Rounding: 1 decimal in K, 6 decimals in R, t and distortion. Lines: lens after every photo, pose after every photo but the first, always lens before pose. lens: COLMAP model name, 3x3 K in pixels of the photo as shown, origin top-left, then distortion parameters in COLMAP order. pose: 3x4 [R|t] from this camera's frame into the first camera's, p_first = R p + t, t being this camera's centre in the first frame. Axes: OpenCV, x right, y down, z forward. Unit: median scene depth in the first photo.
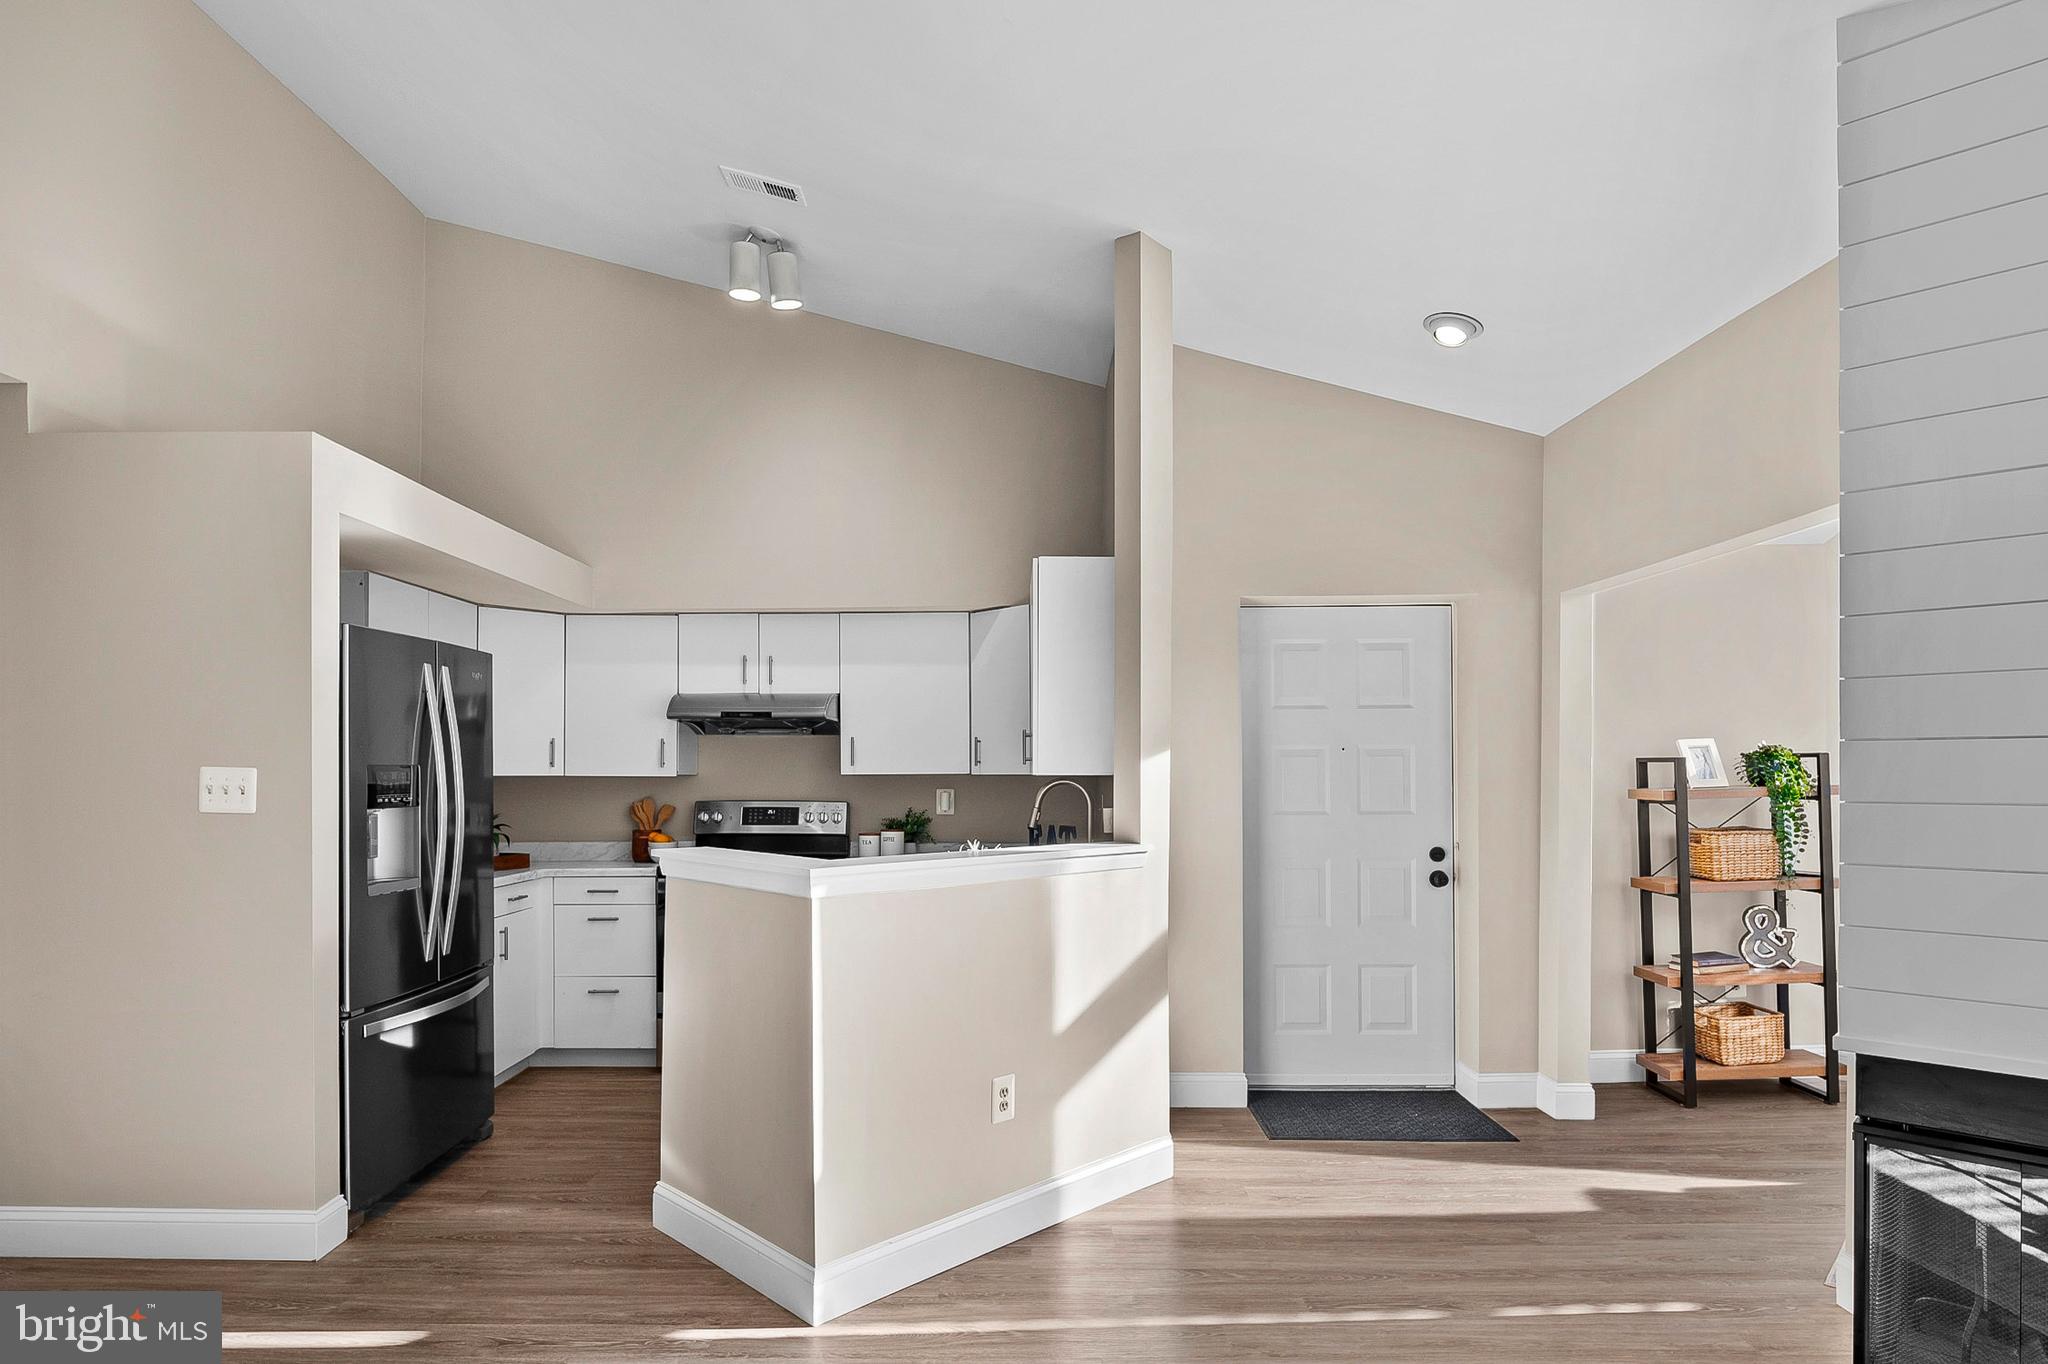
lens RADIAL K [[1120.1, 0, 1001.6], [0, 1120.1, 770.7], [0, 0, 1]] dist [-0.001951, -0.006241]
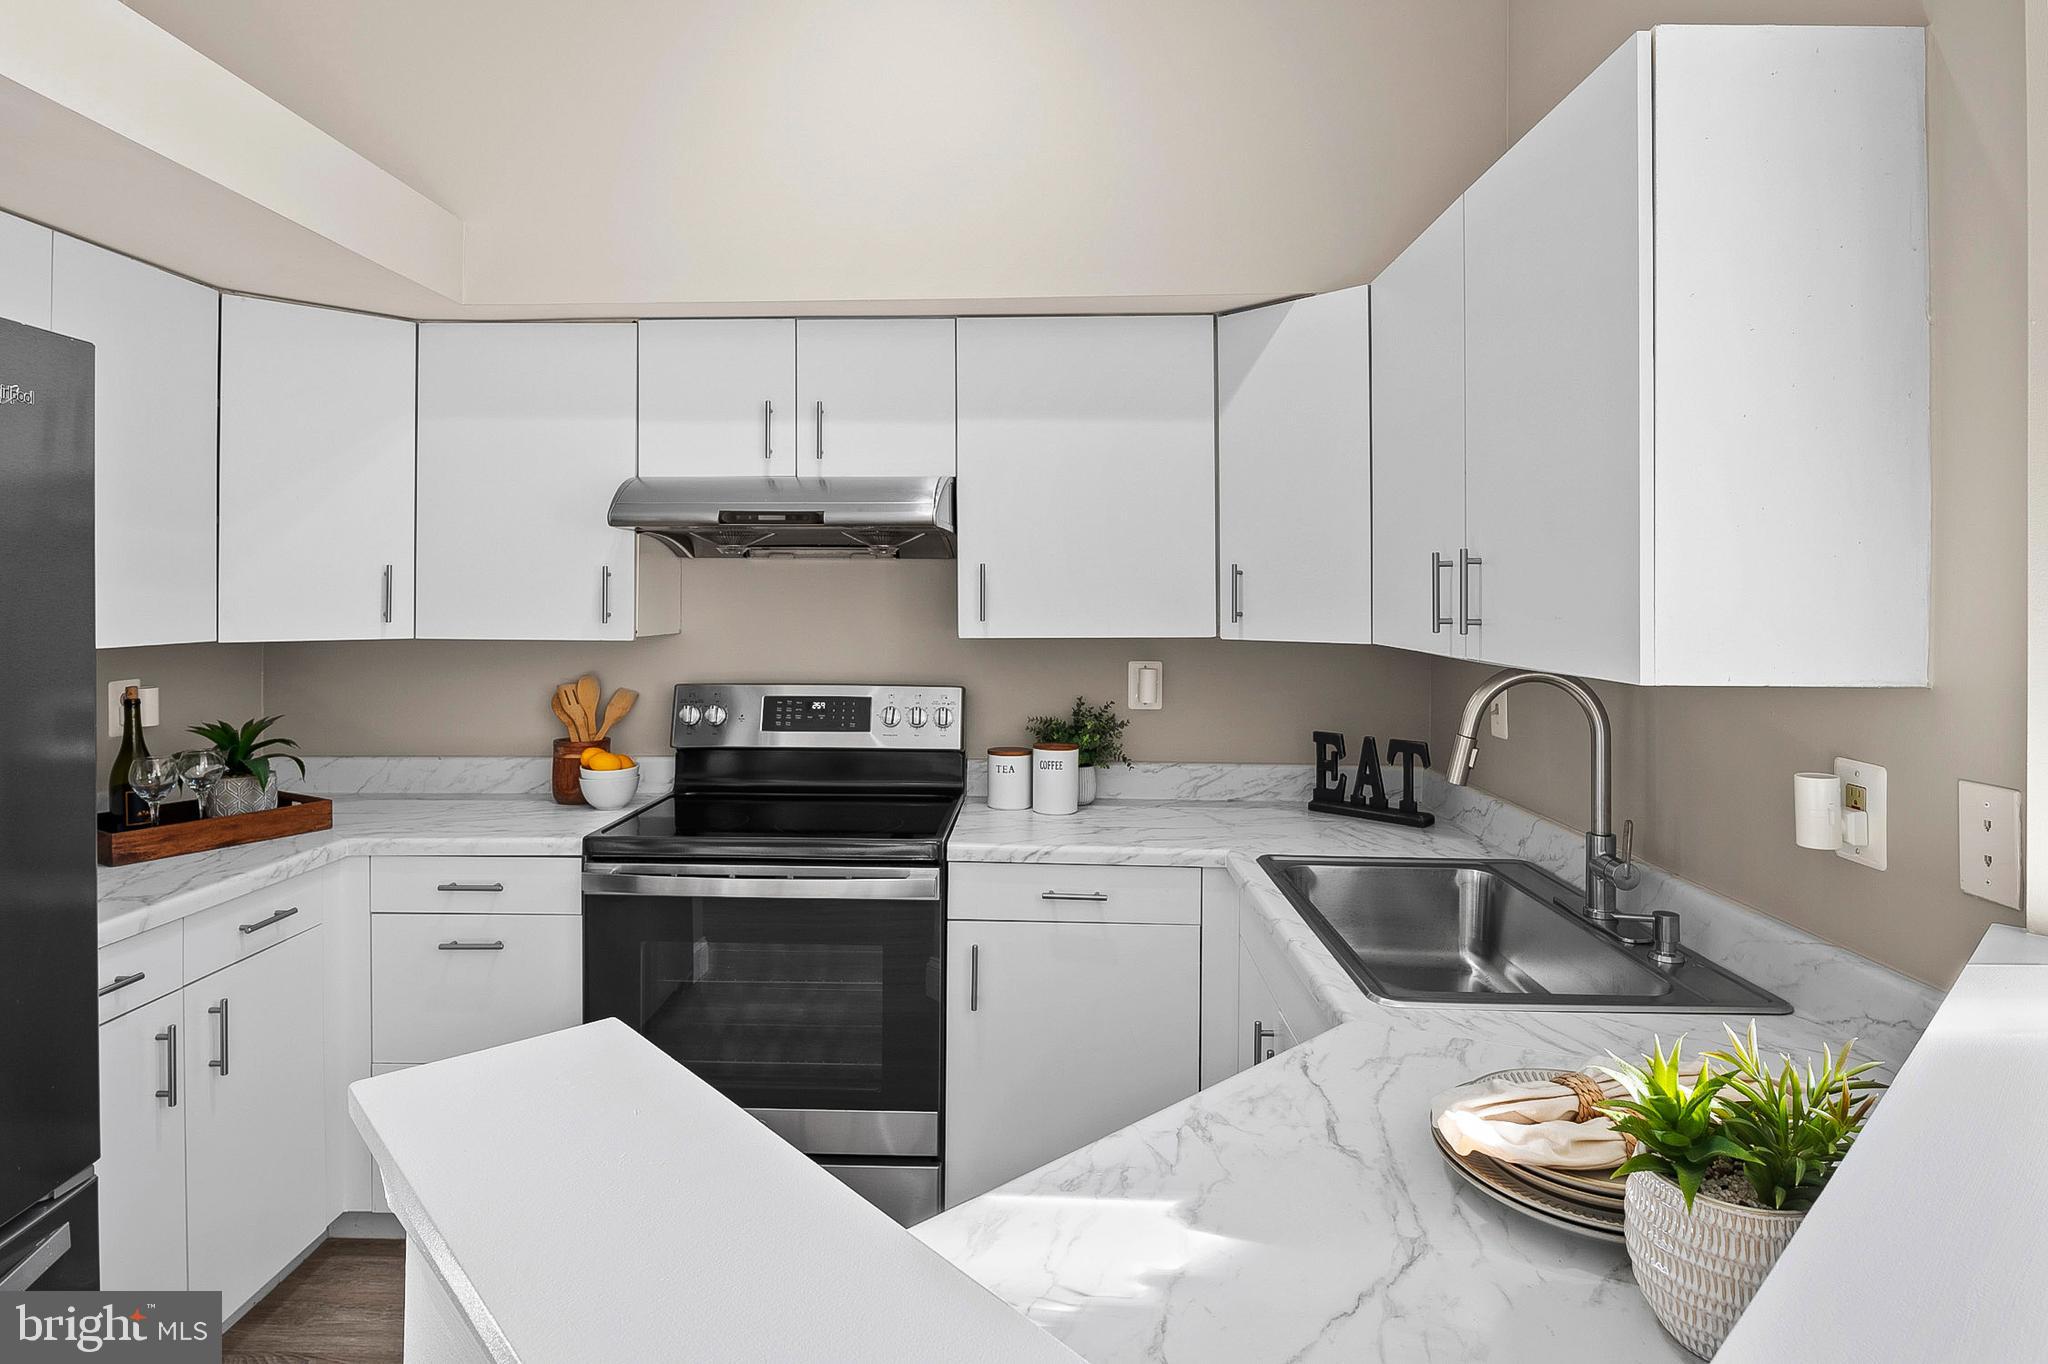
lens RADIAL K [[1120.1, 0, 1005.3], [0, 1120.1, 598.9], [0, 0, 1]] dist [-0.001951, -0.006241]
pose [[0.999826, 0.002892, -0.018439, -0.114829], [-0.002784, 0.999979, 0.005892, -0.017537], [0.018456, -0.005839, 0.999813, 0.504642]]
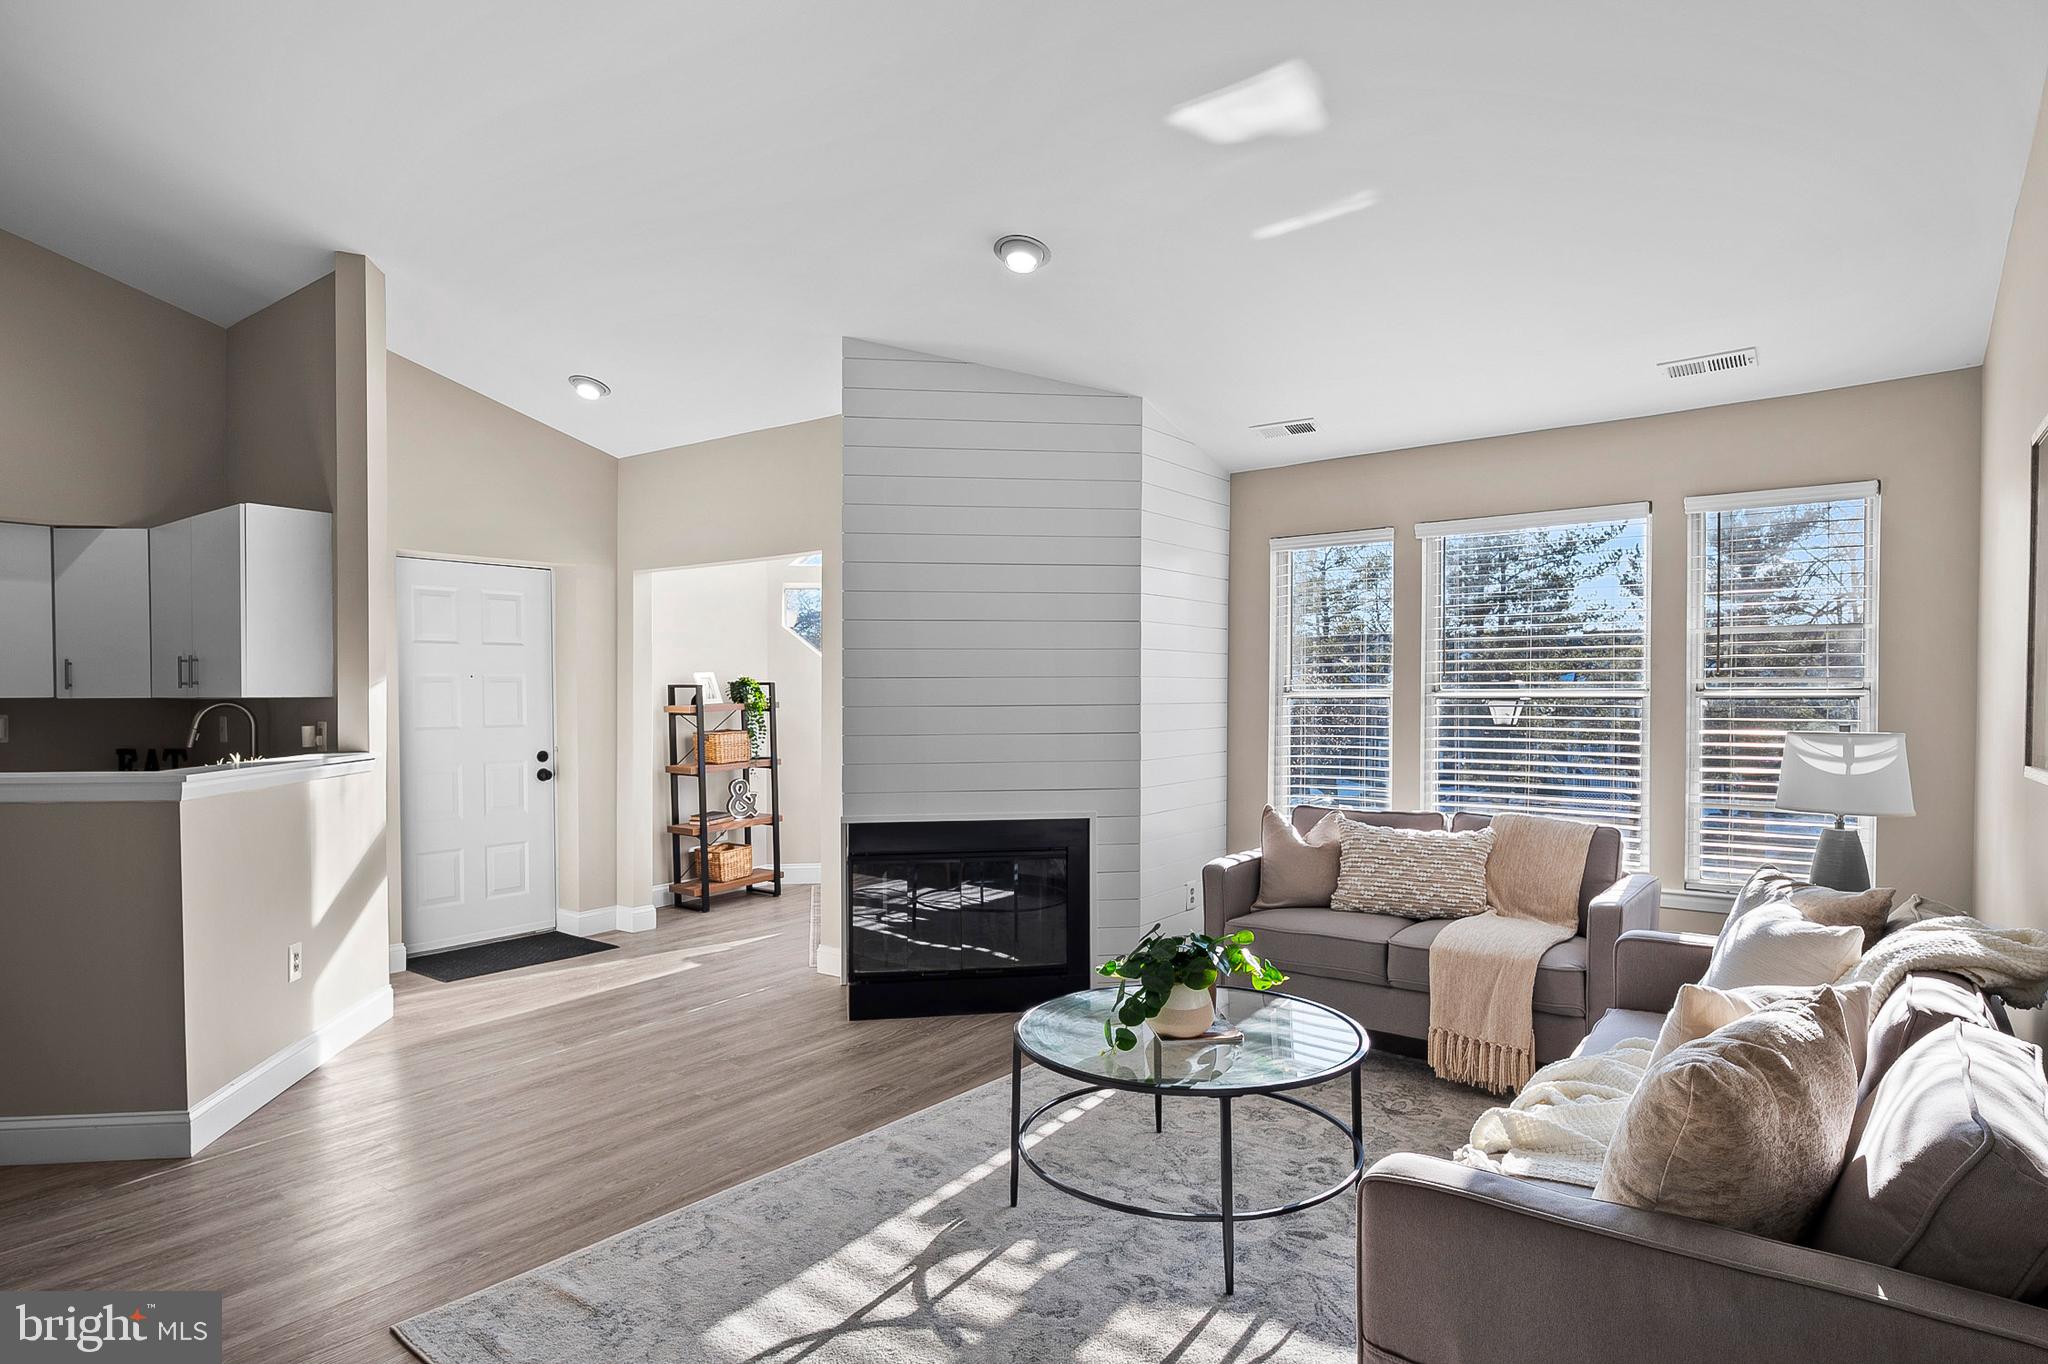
lens RADIAL K [[1120.1, 0, 1029.5], [0, 1120.1, 696.4], [0, 0, 1]] dist [-0.001951, -0.006241]
pose [[0.579324, -0.003234, 0.815091, -0.321865], [0.003564, 0.999993, 0.001434, 0.002965], [-0.815090, 0.002075, 0.579331, -0.218121]]
